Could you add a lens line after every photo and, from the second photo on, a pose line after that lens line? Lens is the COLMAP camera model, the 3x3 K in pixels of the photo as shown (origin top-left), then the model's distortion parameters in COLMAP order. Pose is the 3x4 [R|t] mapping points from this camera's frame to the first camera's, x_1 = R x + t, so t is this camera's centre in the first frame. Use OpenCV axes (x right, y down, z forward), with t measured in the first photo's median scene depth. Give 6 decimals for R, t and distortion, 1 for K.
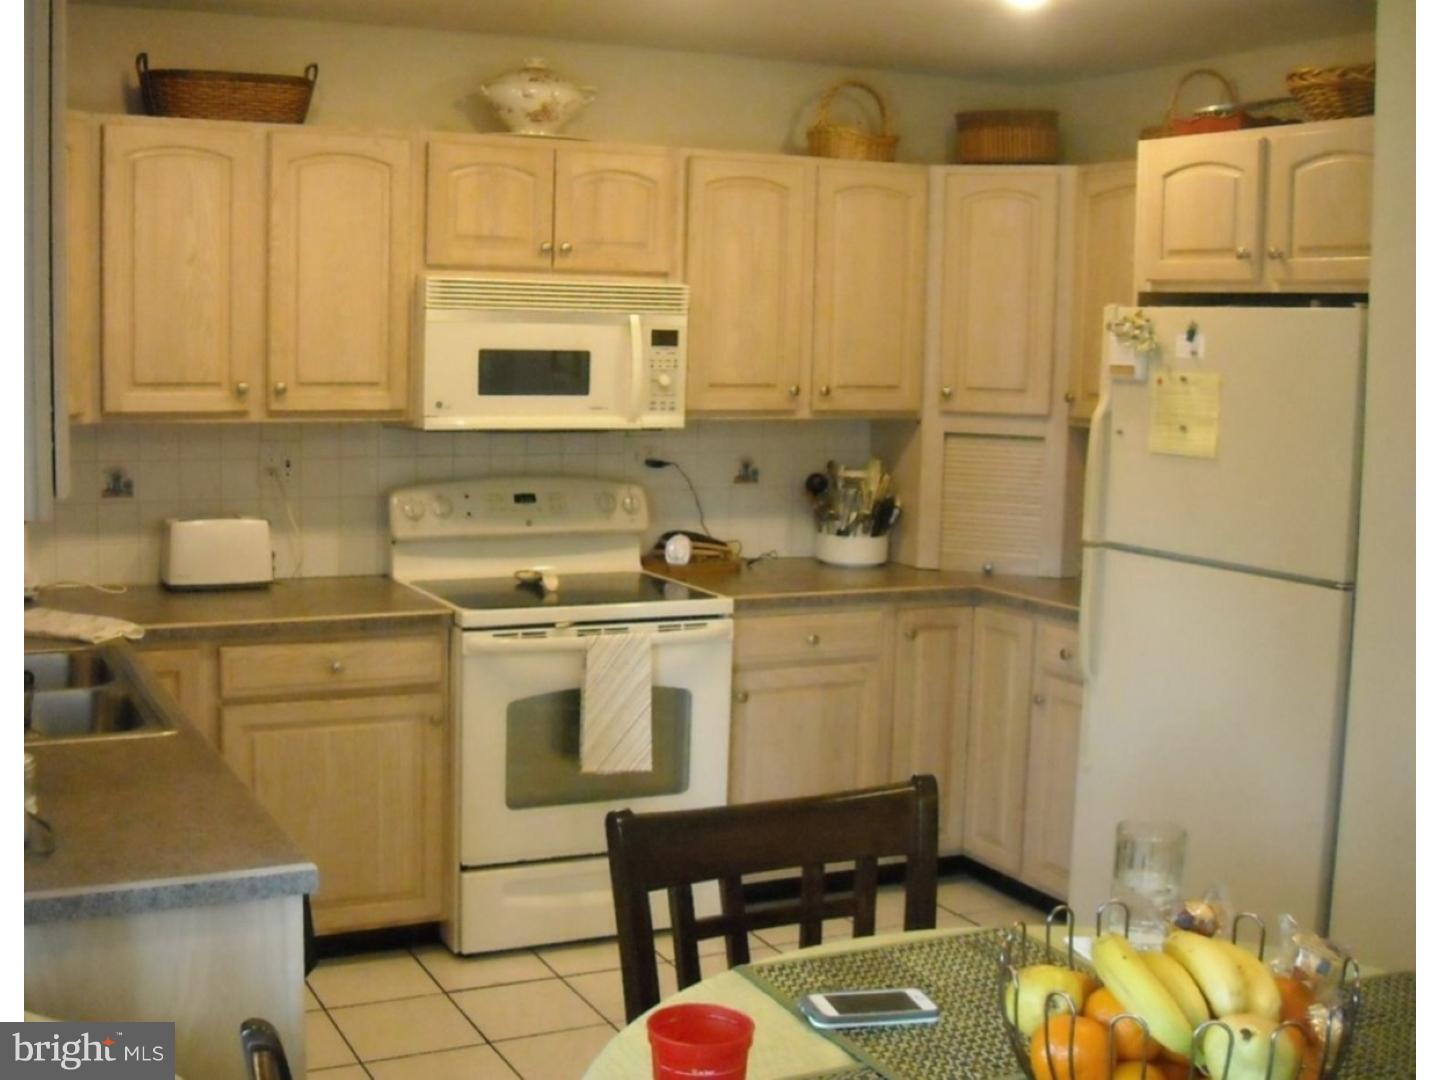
lens RADIAL K [[1661.1, 0, 577.9], [0, 1661.1, 503.0], [0, 0, 1]] dist [-0.148769, 0.022509]
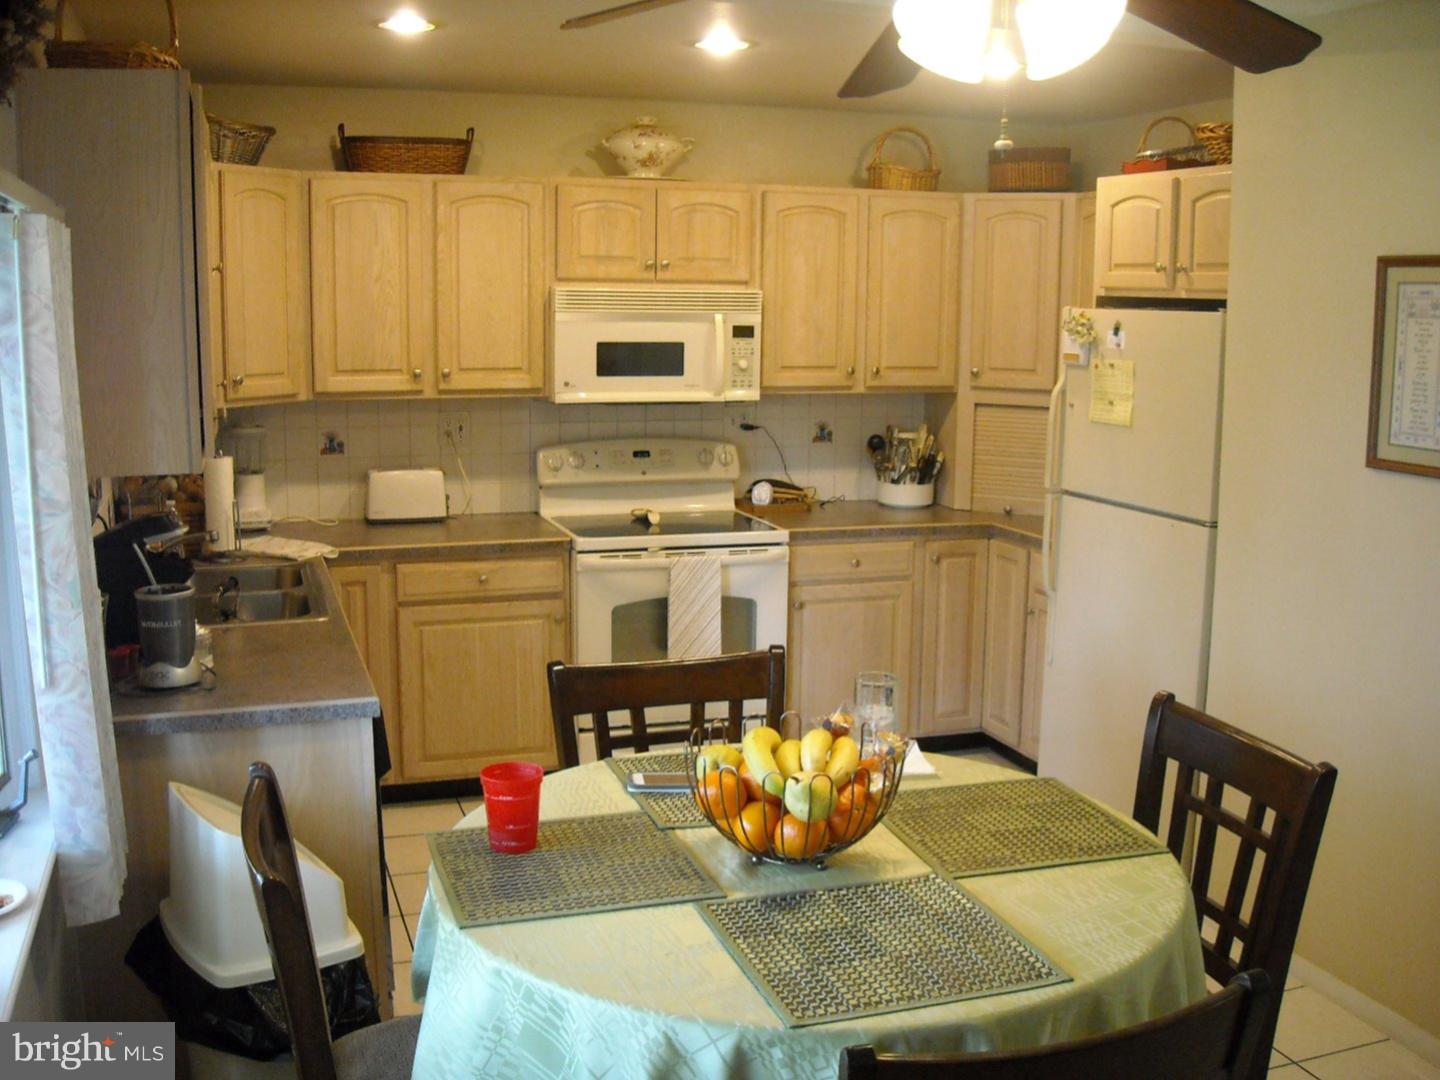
lens RADIAL K [[1428.2, 0, 720.0], [0, 1428.2, 540.0], [0, 0, 1]] dist [-0.147895, 0.018194]
pose [[0.997163, 0.005522, -0.075069, 0.126226], [-0.001037, 0.998219, 0.059649, -0.002685], [0.075264, -0.059402, 0.995393, -0.136148]]
